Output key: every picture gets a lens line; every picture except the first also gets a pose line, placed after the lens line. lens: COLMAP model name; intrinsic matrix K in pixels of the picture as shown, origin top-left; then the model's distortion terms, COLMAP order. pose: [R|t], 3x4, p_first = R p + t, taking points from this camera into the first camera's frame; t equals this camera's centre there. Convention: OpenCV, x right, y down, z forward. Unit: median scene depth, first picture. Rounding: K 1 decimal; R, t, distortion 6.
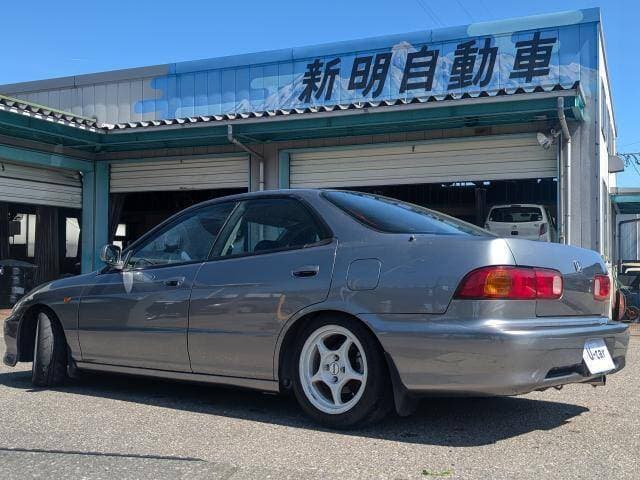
lens RADIAL K [[711.5, 0, 317.4], [0, 711.5, 239.0], [0, 0, 1]] dist [0.072319, -0.244538]
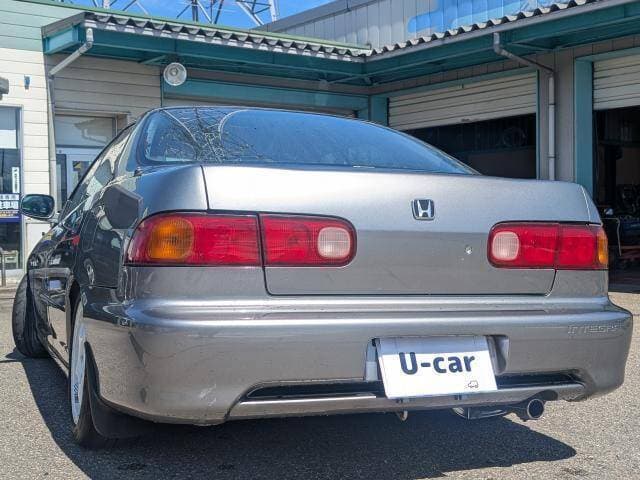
lens RADIAL K [[851.5, 0, 320.3], [0, 851.5, 243.7], [0, 0, 1]] dist [0.009323, -0.155000]
pose [[0.877277, -0.006937, -0.479935, 0.153637], [0.039811, 0.997502, 0.058353, 0.006201], [0.478331, -0.070298, 0.875361, 0.092979]]
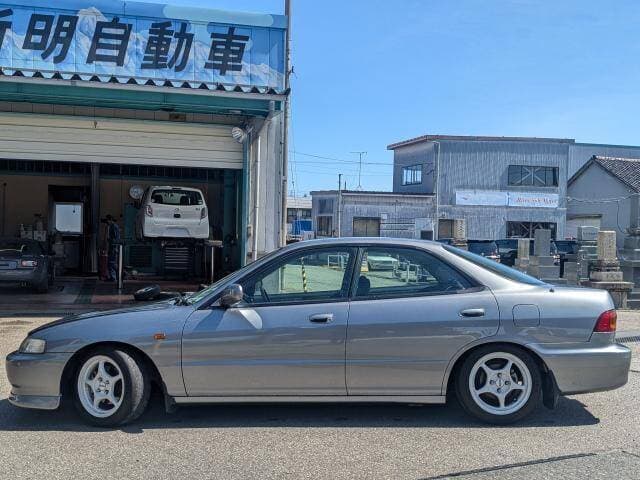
lens RADIAL K [[798.5, 0, 310.4], [0, 798.5, 255.6], [0, 0, 1]] dist [-0.000309, -0.062419]
pose [[0.785708, -0.005034, 0.618577, -0.303738], [-0.044454, 0.996922, 0.064578, -0.038080], [-0.616998, -0.078238, 0.783066, 0.001413]]
